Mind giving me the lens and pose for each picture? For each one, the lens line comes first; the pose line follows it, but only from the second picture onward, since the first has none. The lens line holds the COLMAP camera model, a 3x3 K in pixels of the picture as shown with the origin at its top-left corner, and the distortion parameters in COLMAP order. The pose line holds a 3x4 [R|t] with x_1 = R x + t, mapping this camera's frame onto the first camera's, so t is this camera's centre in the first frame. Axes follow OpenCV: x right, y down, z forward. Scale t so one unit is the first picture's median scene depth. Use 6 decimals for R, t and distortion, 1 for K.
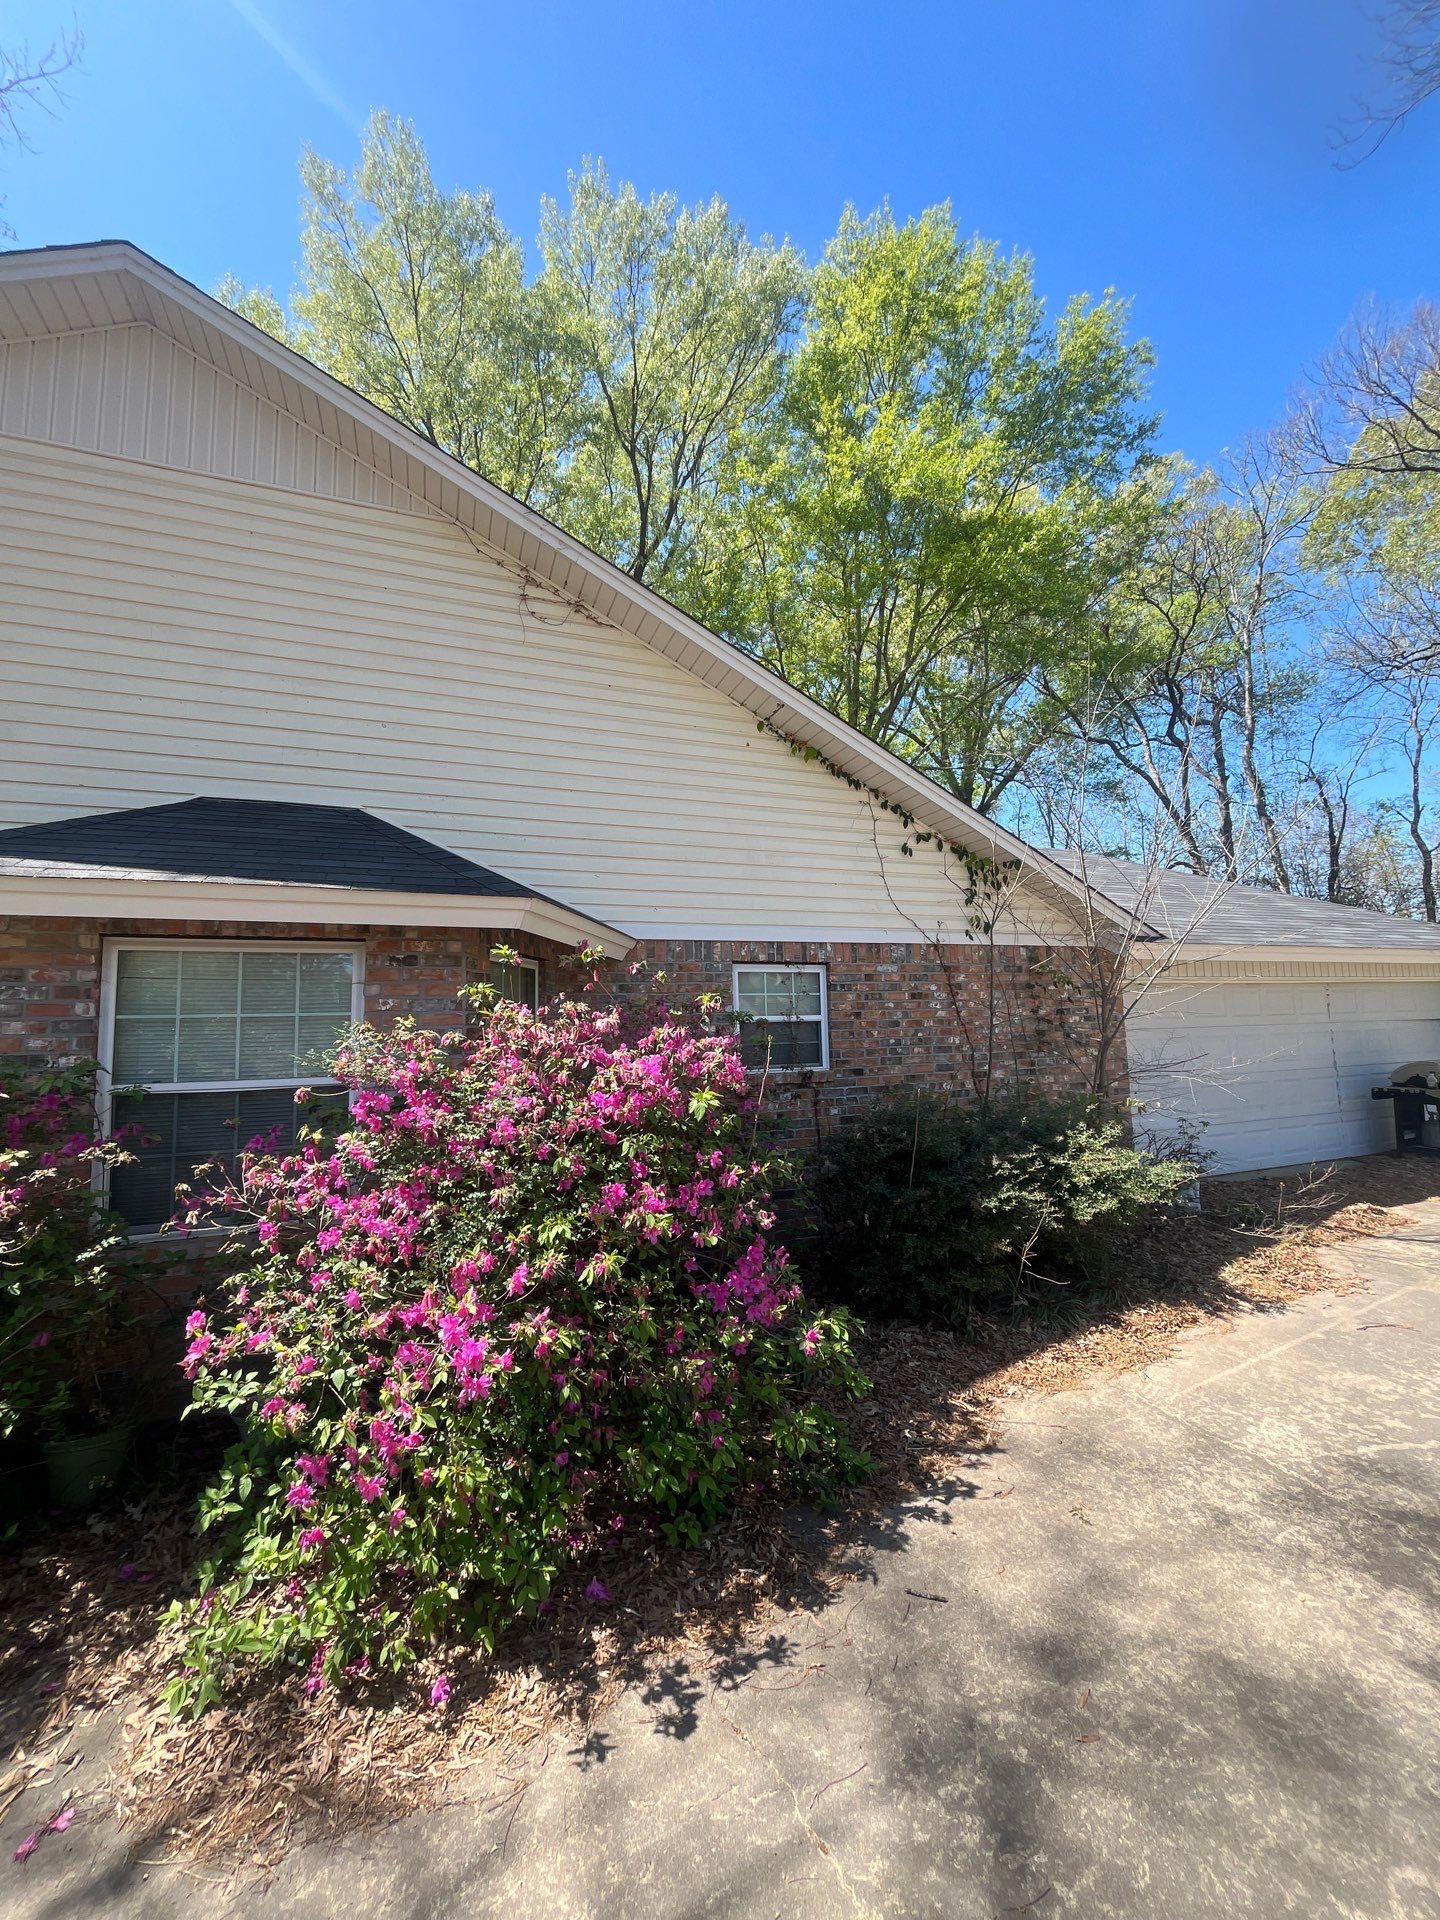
lens RADIAL K [[772.8, 0, 722.3], [0, 772.8, 955.1], [0, 0, 1]] dist [-0.005883, 0.000992]
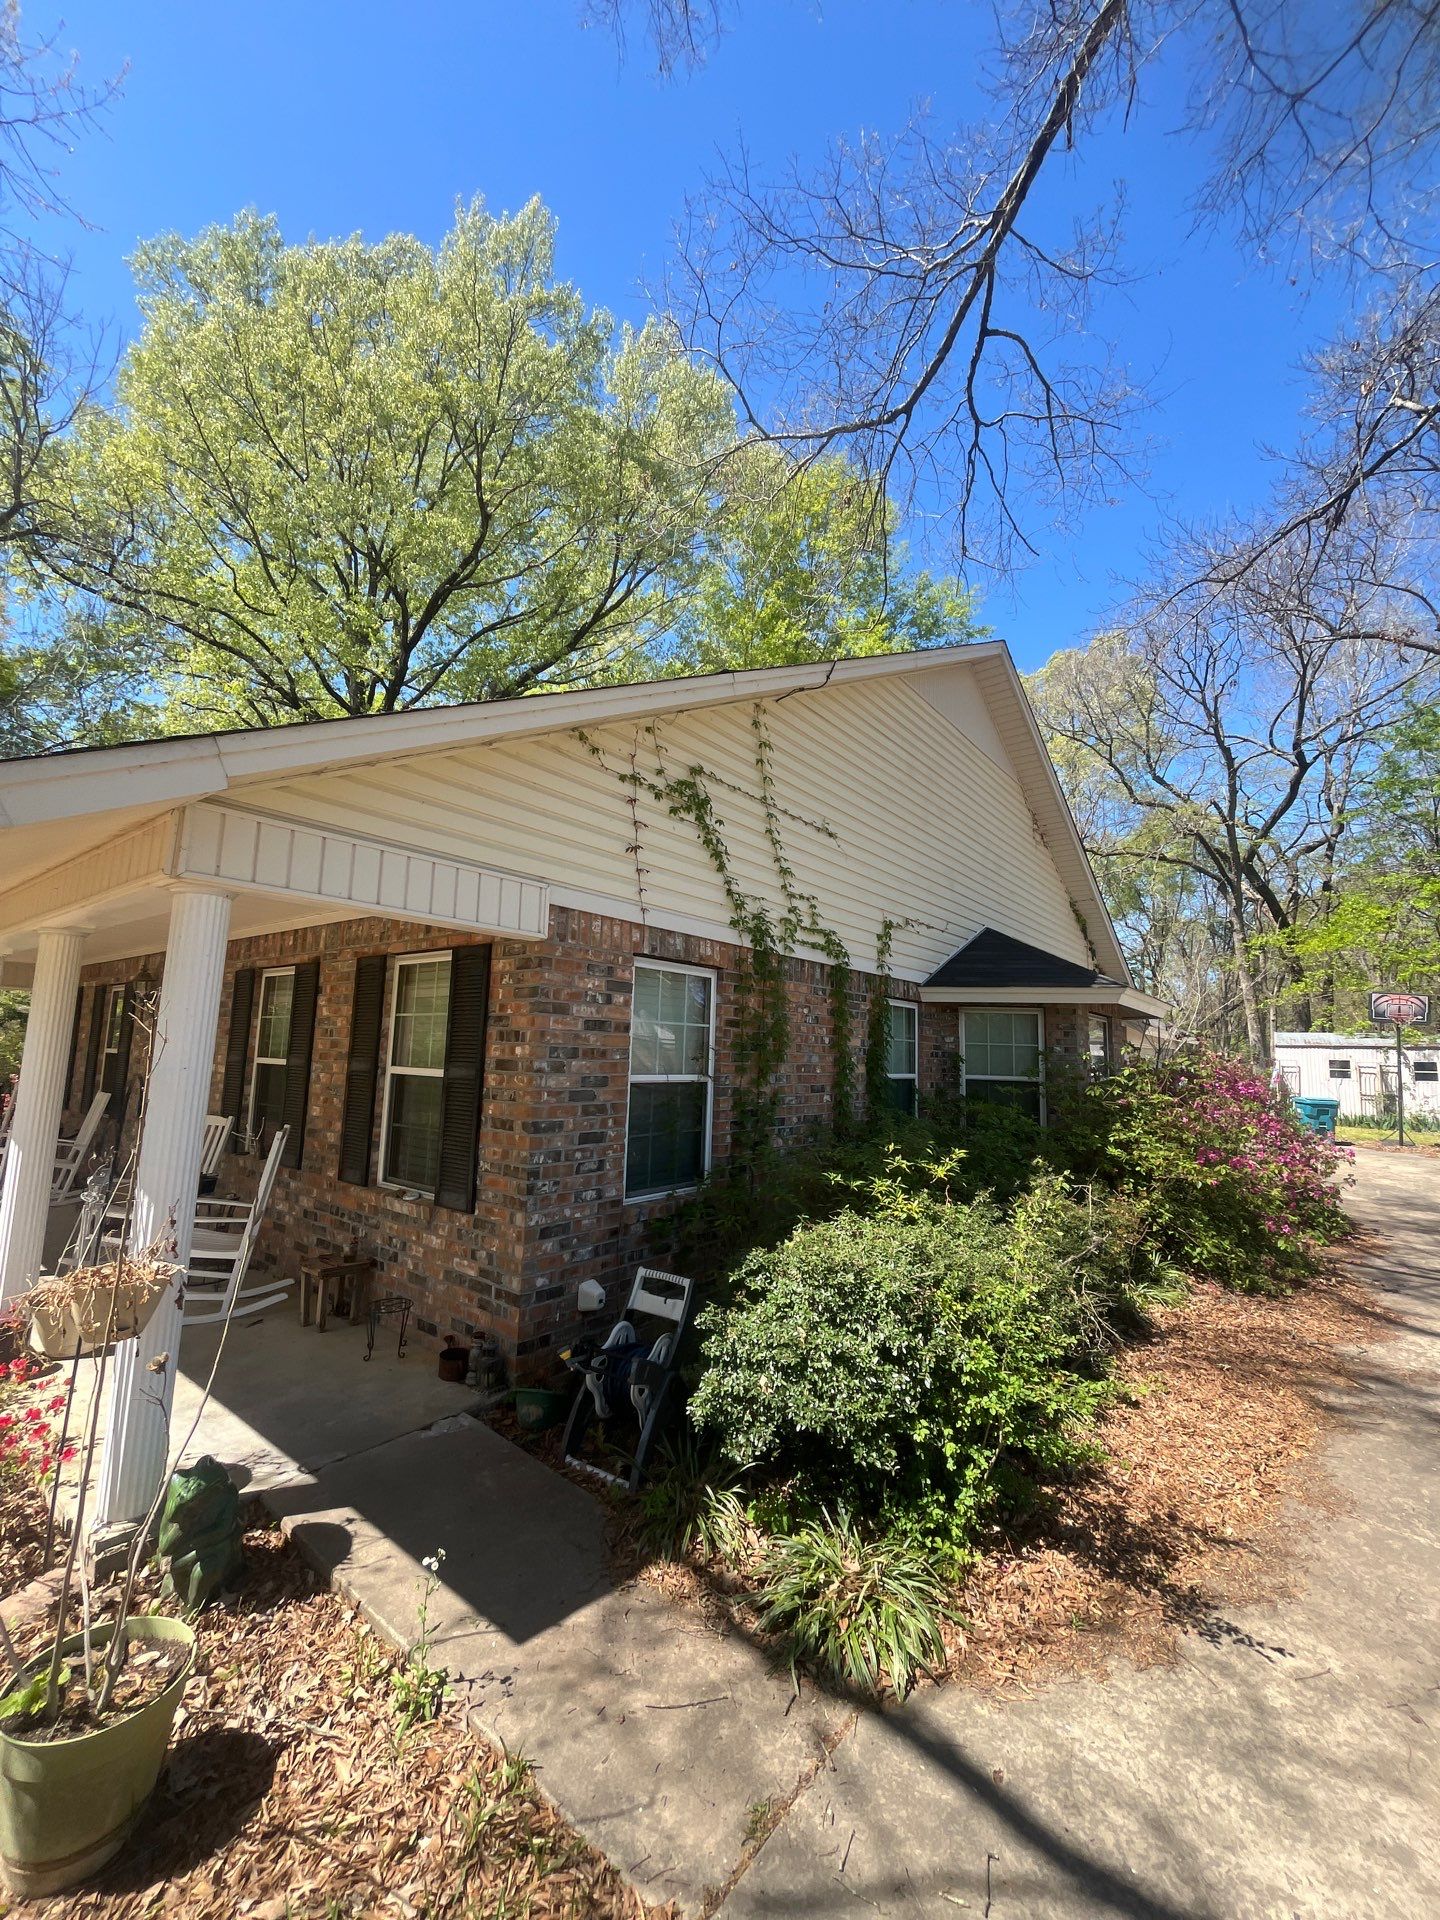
lens RADIAL K [[772.8, 0, 719.3], [0, 772.8, 953.8], [0, 0, 1]] dist [-0.005883, 0.000992]
pose [[0.859314, 0.118913, 0.497432, -2.389491], [-0.106701, 0.992876, -0.053024, 0.035521], [-0.500194, -0.007512, 0.865881, -0.348586]]
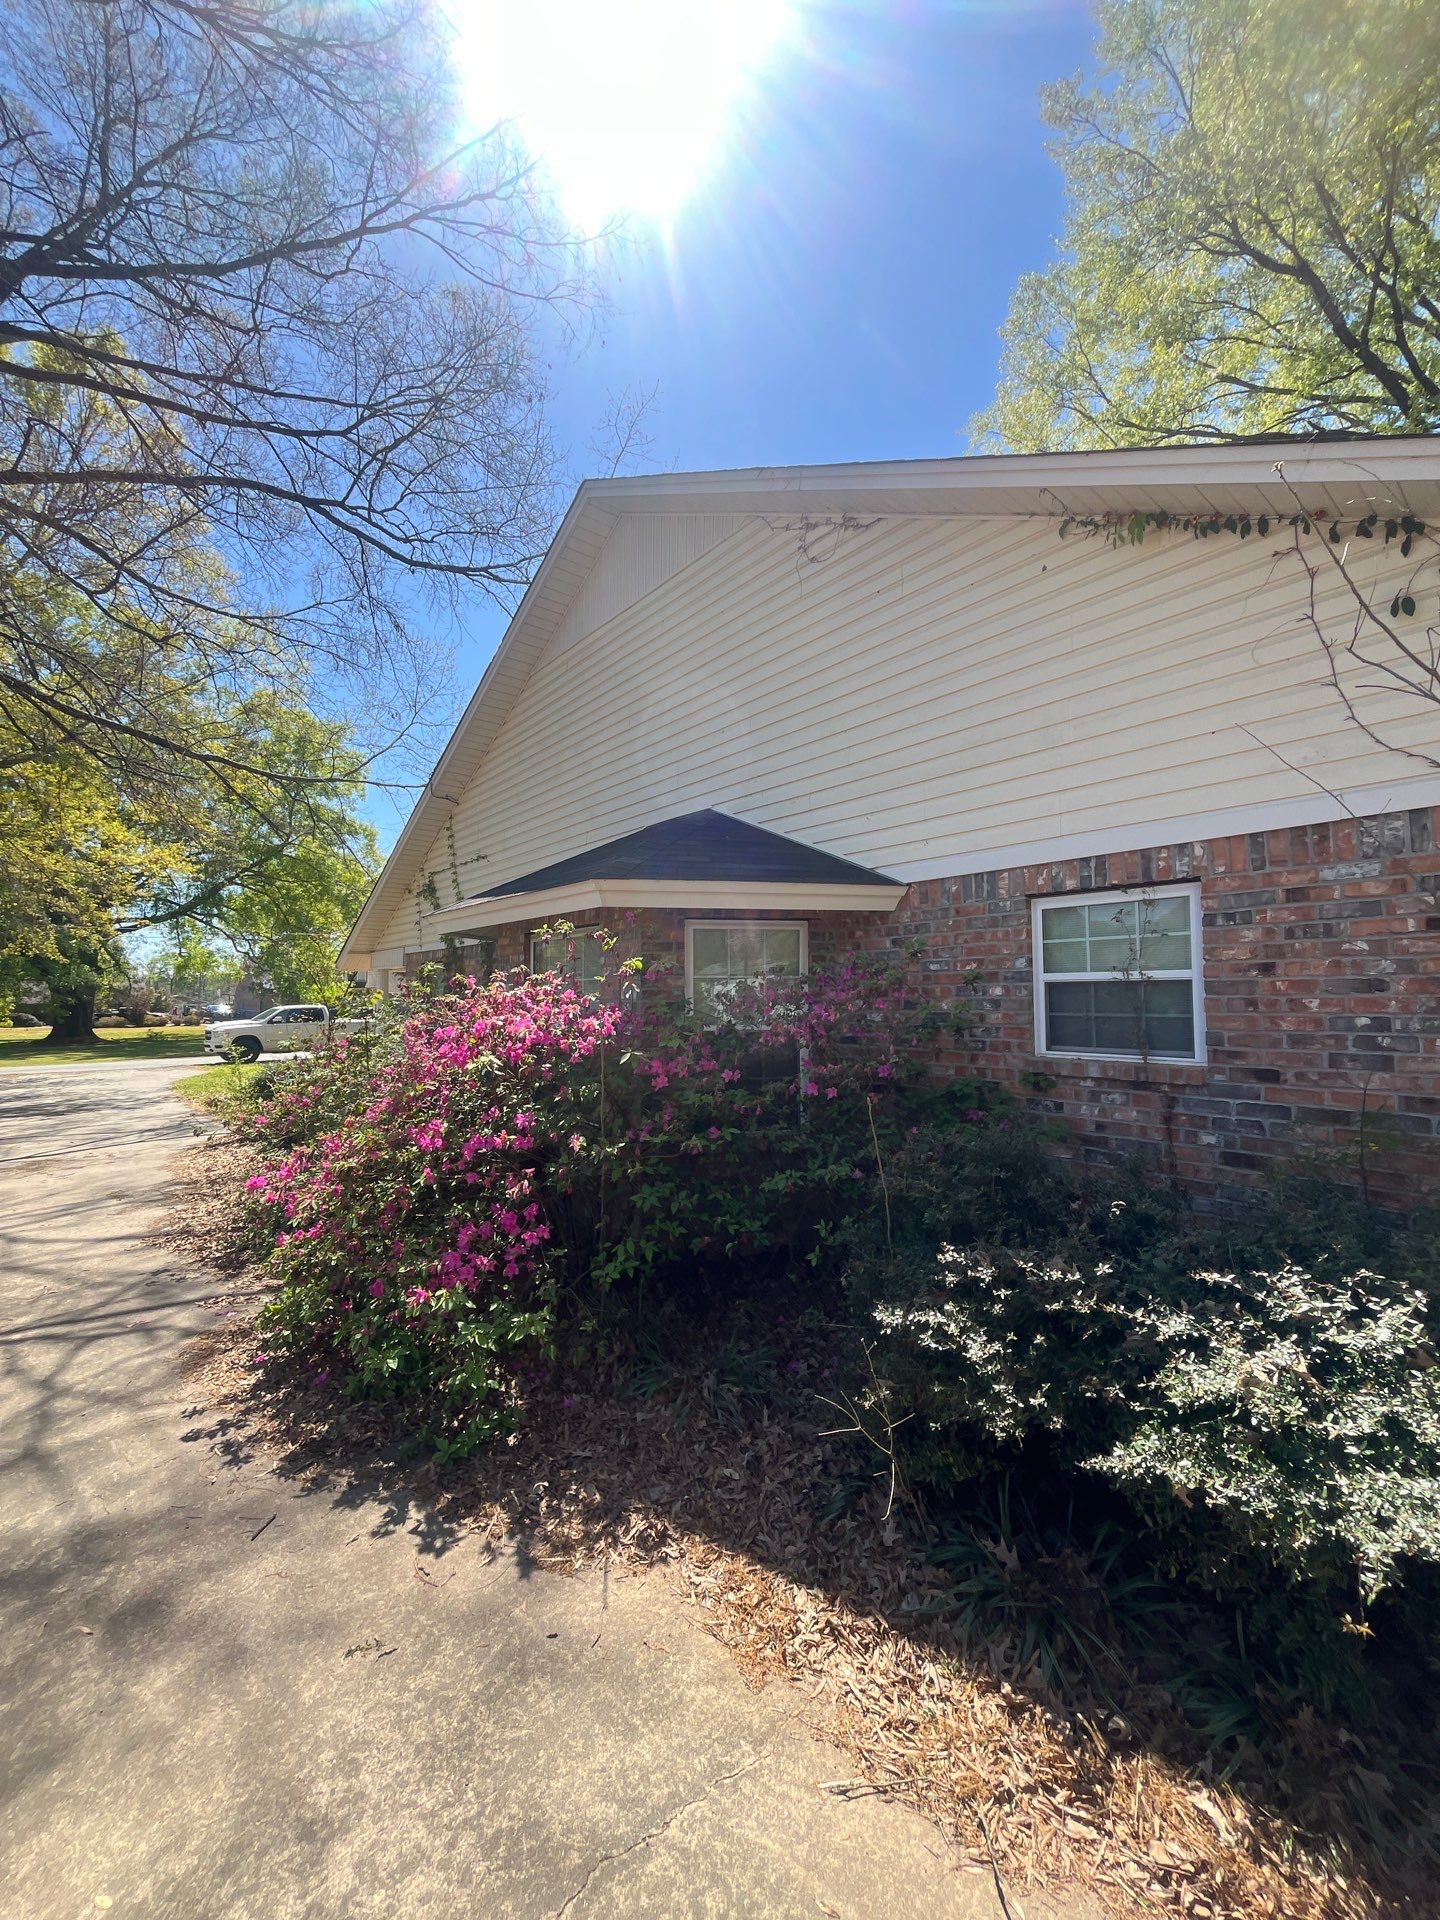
lens RADIAL K [[772.8, 0, 721.8], [0, 772.8, 955.1], [0, 0, 1]] dist [-0.005883, 0.000992]
pose [[0.333920, -0.027533, -0.942199, 0.795553], [0.091698, 0.995781, 0.003399, 0.046693], [0.938130, -0.087533, 0.335036, 0.687048]]
